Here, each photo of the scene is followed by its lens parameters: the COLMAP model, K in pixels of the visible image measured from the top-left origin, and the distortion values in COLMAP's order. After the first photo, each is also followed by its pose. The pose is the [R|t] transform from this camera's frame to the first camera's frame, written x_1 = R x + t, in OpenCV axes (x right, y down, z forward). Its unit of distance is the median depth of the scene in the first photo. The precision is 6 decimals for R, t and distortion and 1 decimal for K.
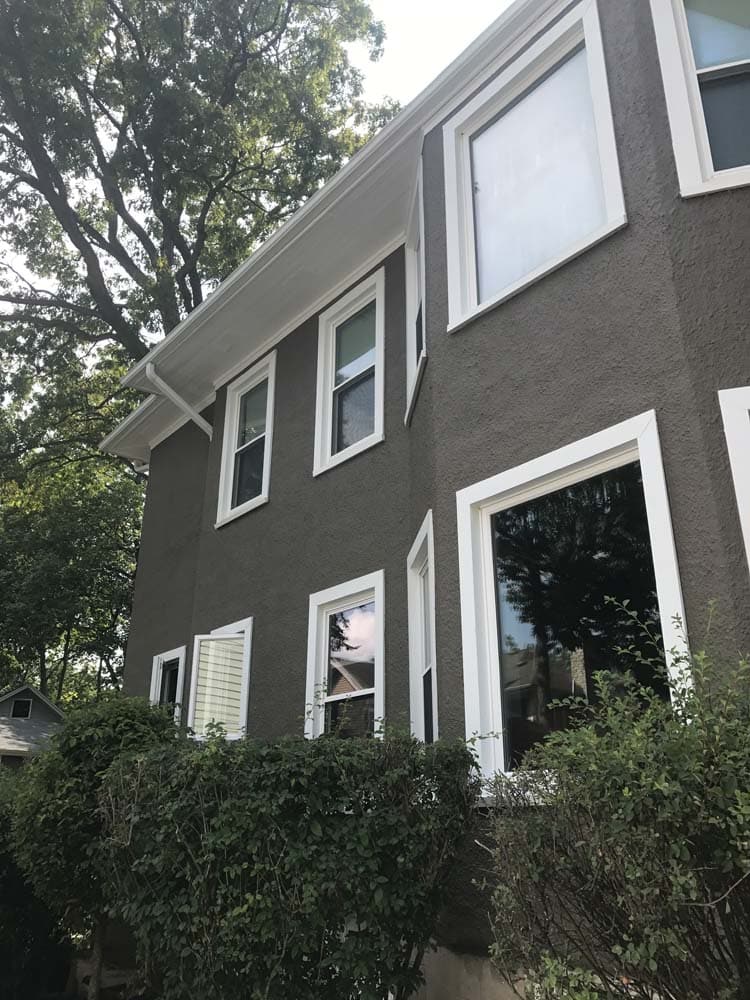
lens RADIAL K [[815.2, 0, 375.0], [0, 815.2, 500.0], [0, 0, 1]] dist [0.032093, 0.002968]
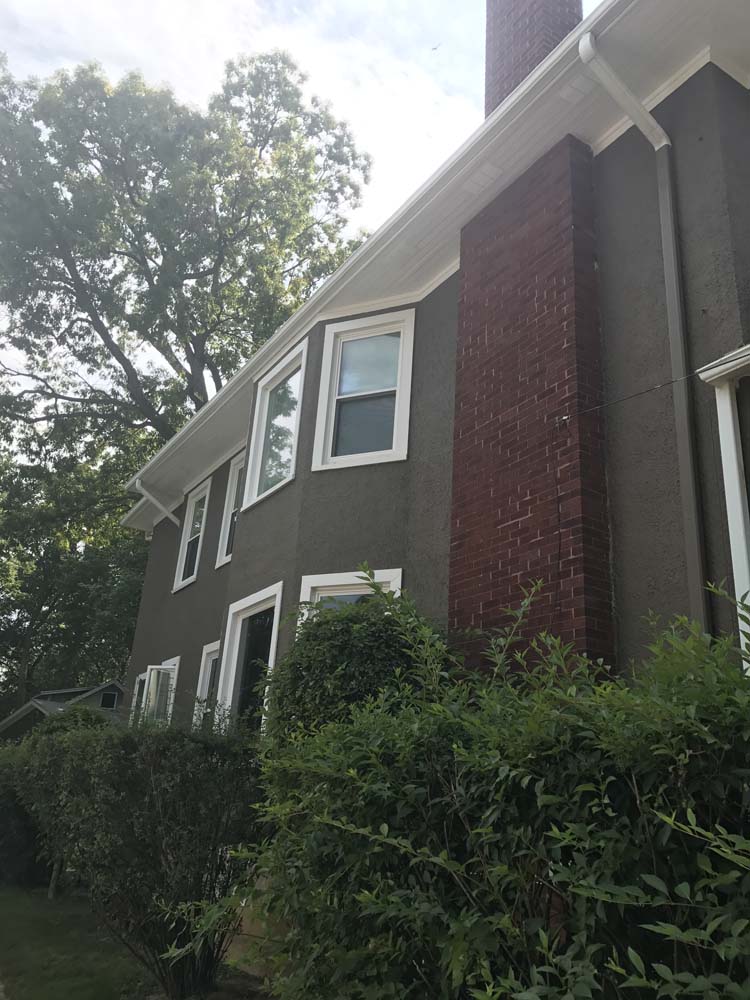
lens RADIAL K [[815.2, 0, 375.0], [0, 815.2, 500.0], [0, 0, 1]] dist [0.032093, 0.002968]
pose [[0.992400, -0.002120, -0.123039, 0.371665], [0.002581, 0.999990, 0.003590, -0.145407], [0.123030, -0.003881, 0.992395, -0.474920]]
